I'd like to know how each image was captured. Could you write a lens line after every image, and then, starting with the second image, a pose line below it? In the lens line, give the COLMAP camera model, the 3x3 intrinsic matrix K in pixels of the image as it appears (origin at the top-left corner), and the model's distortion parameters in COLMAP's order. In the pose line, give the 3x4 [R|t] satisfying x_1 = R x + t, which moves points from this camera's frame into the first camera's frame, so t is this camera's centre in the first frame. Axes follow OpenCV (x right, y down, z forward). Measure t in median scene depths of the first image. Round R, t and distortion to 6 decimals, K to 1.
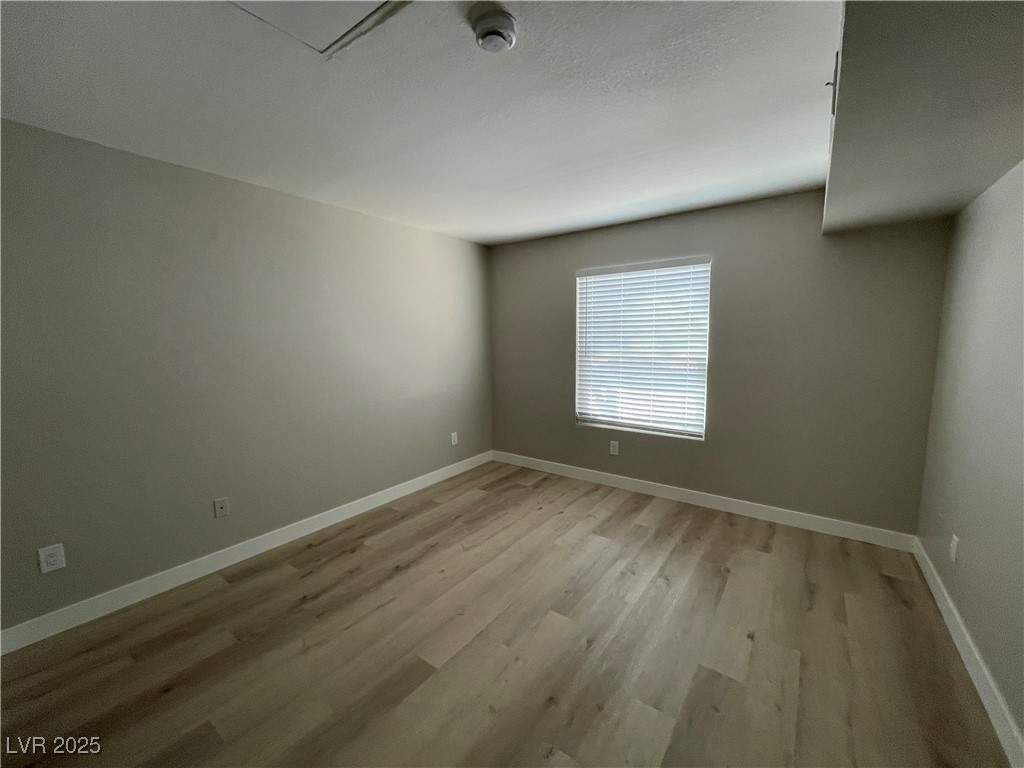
lens RADIAL K [[413.3, 0, 508.8], [0, 413.3, 377.4], [0, 0, 1]] dist [-0.001204, -0.000351]
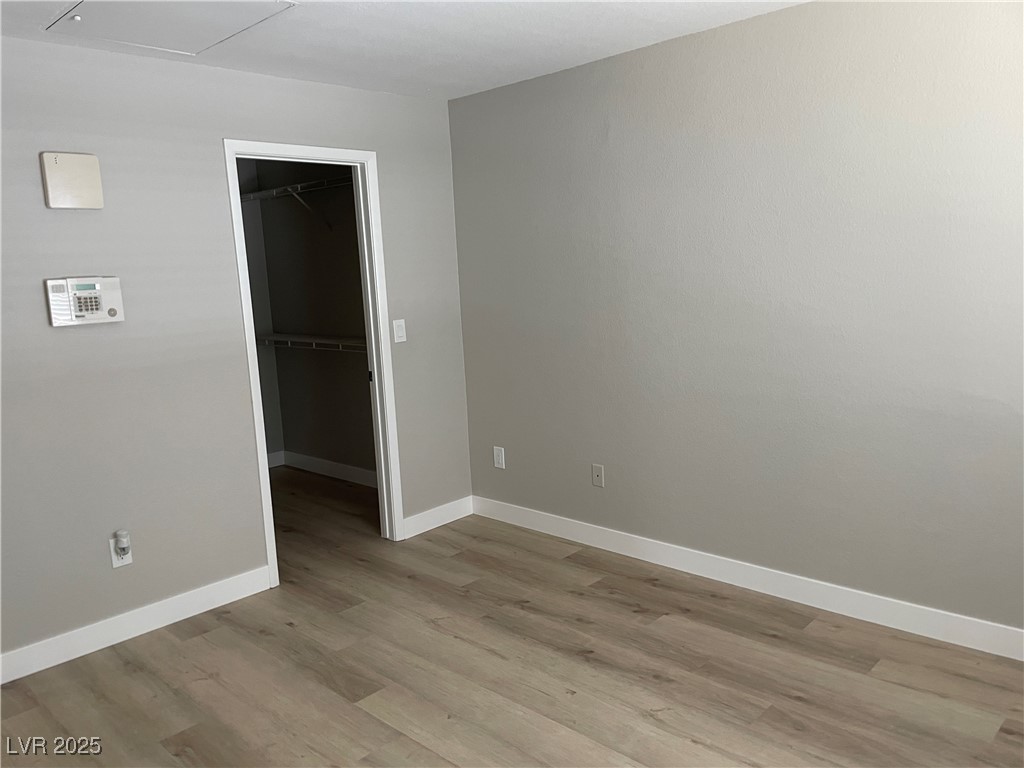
lens RADIAL K [[782.2, 0, 512.3], [0, 782.2, 387.9], [0, 0, 1]] dist [0.086089, -0.116403]
pose [[-0.128662, 0.173894, -0.976323, 0.832026], [-0.048055, 0.982256, 0.181284, -0.134676], [0.990524, 0.070241, -0.118022, 1.009650]]
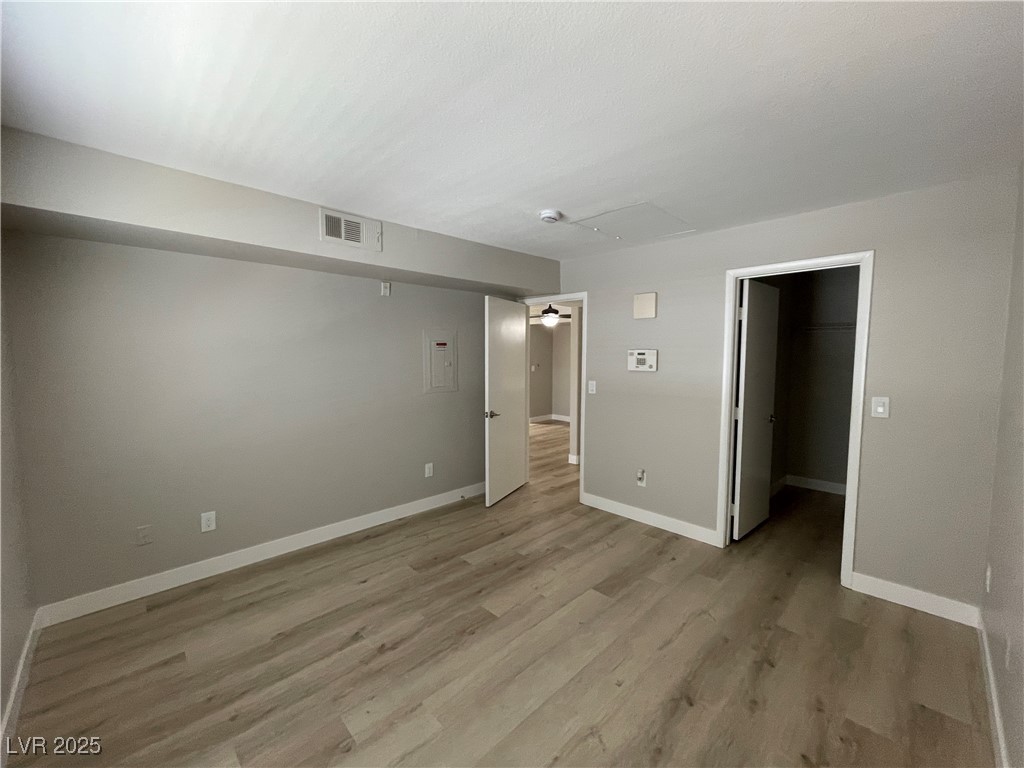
lens RADIAL K [[413.3, 0, 507.2], [0, 413.3, 385.5], [0, 0, 1]] dist [-0.001204, -0.000351]
pose [[-0.985539, -0.000825, 0.169445, -0.088125], [0.028862, 0.984559, 0.172660, -0.181520], [-0.166971, 0.175053, -0.970297, 1.635872]]
